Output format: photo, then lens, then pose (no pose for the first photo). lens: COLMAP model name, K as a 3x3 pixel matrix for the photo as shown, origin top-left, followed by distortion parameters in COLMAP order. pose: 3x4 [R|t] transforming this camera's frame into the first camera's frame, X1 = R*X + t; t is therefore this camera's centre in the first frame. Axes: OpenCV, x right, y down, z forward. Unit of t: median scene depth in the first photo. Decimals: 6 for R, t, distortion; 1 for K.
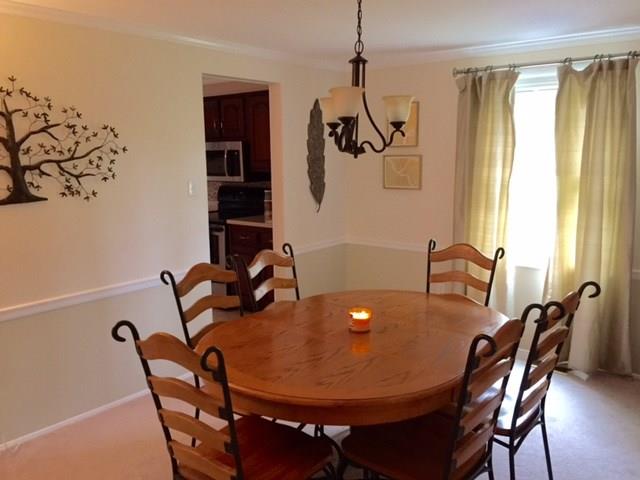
lens RADIAL K [[549.7, 0, 320.0], [0, 549.7, 240.0], [0, 0, 1]] dist [0.052398, -0.013394]
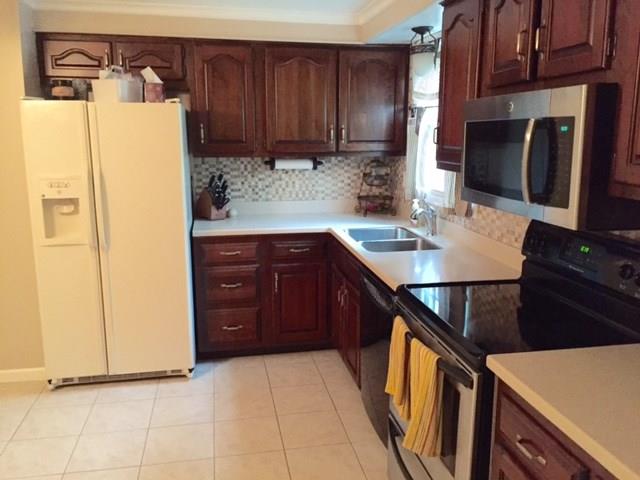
lens RADIAL K [[549.7, 0, 320.0], [0, 549.7, 240.0], [0, 0, 1]] dist [0.052398, -0.013394]
pose [[0.758076, 0.137696, -0.637464, -0.054710], [-0.112866, 0.990408, 0.079713, -0.106913], [0.642325, 0.011520, 0.766346, 0.686443]]
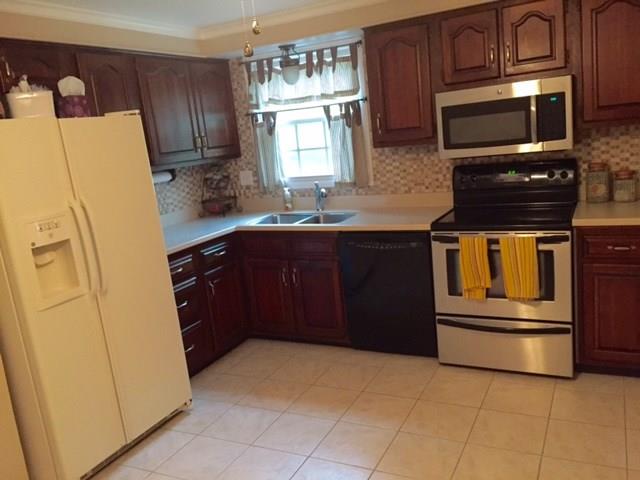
lens RADIAL K [[549.7, 0, 320.0], [0, 549.7, 240.0], [0, 0, 1]] dist [0.052398, -0.013394]
pose [[0.976231, -0.130210, 0.173261, -0.491770], [0.124947, 0.991316, 0.040991, -0.067954], [-0.177094, -0.018369, 0.984023, 0.481233]]
